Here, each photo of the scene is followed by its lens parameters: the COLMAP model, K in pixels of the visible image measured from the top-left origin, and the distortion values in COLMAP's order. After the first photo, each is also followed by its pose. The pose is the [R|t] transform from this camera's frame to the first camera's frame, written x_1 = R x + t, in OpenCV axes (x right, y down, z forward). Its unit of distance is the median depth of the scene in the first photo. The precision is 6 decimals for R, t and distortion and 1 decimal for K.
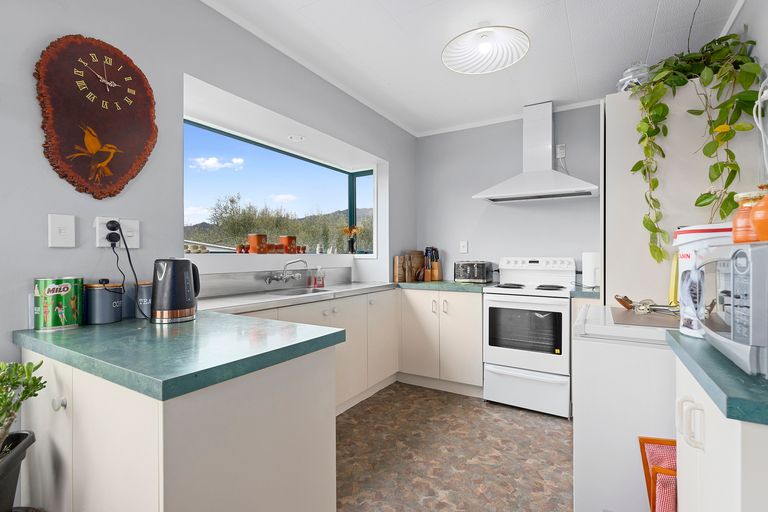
lens RADIAL K [[367.8, 0, 382.6], [0, 367.8, 253.8], [0, 0, 1]] dist [-0.000289, 0.000368]
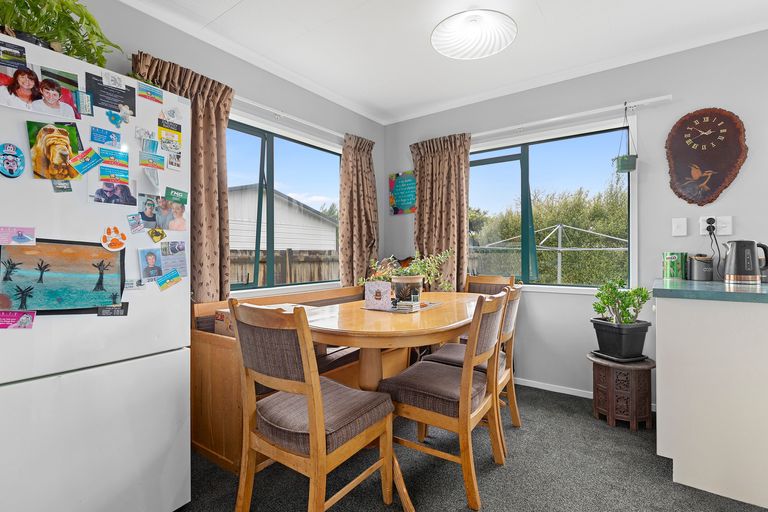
lens RADIAL K [[381.0, 0, 383.1], [0, 381.0, 255.5], [0, 0, 1]] dist [0.000459, 0.000212]
pose [[-0.063017, 0.002928, -0.998008, 1.047430], [0.002048, 0.999994, 0.002804, 0.067213], [0.998010, -0.001867, -0.063023, -0.321364]]
